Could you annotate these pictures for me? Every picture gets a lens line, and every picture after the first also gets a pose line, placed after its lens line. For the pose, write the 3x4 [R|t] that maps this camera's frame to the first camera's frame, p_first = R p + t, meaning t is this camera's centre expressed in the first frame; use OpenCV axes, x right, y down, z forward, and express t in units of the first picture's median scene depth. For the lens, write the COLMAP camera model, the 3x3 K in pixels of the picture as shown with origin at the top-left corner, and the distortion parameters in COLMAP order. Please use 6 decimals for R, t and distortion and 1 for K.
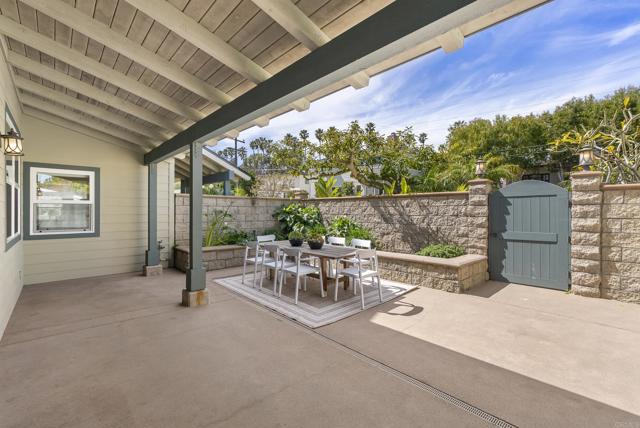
lens RADIAL K [[291.5, 0, 318.5], [0, 291.5, 213.3], [0, 0, 1]] dist [-0.001438, 0.000820]
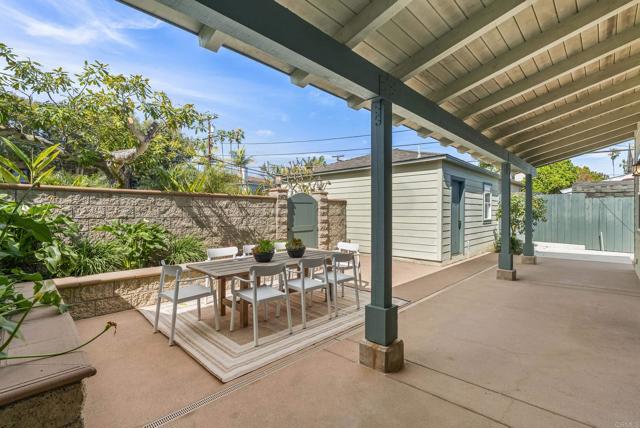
lens RADIAL K [[296.4, 0, 320.0], [0, 296.4, 214.0], [0, 0, 1]] dist [-0.000493, 0.000032]
pose [[-0.059875, -0.005417, 0.998191, -0.884754], [0.010263, 0.999929, 0.006042, -0.007281], [-0.998153, 0.010606, -0.059815, 0.994244]]
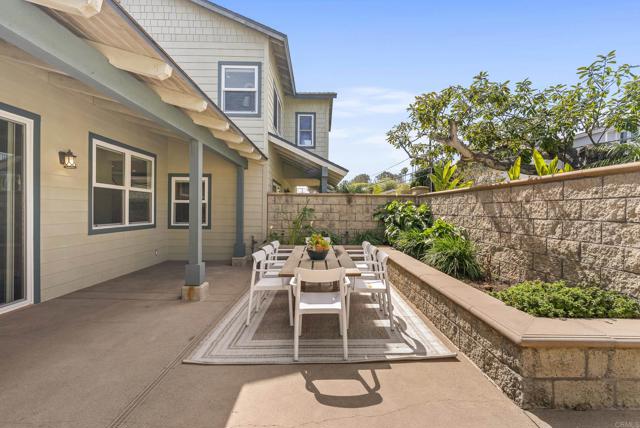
lens RADIAL K [[289.0, 0, 316.3], [0, 289.0, 215.9], [0, 0, 1]] dist [-0.002842, -0.000199]
pose [[0.739172, 0.019173, -0.673243, 0.494873], [-0.013872, 0.999816, 0.013243, 0.000556], [0.673373, -0.000450, 0.739302, 0.458405]]
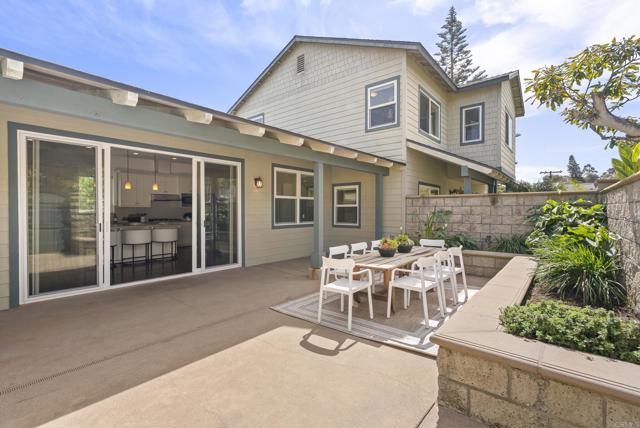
lens RADIAL K [[289.0, 0, 316.3], [0, 289.0, 215.9], [0, 0, 1]] dist [-0.002842, -0.000199]
pose [[0.126469, 0.019567, -0.991777, 0.813173], [-0.007402, 0.999796, 0.018781, -0.011450], [0.991943, 0.004966, 0.126589, 0.700363]]
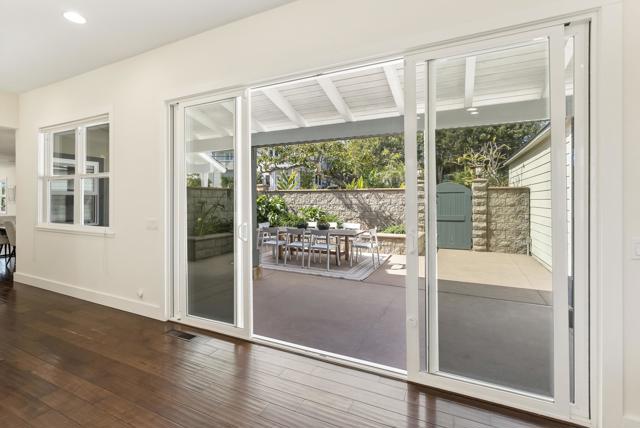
lens RADIAL K [[297.8, 0, 320.2], [0, 297.8, 200.4], [0, 0, 1]] dist [-0.000222, -0.000077]
pose [[0.926933, -0.001100, 0.375226, -0.534209], [0.003305, 0.999981, -0.005234, -0.009029], [-0.375213, 0.006091, 0.926919, -0.239042]]
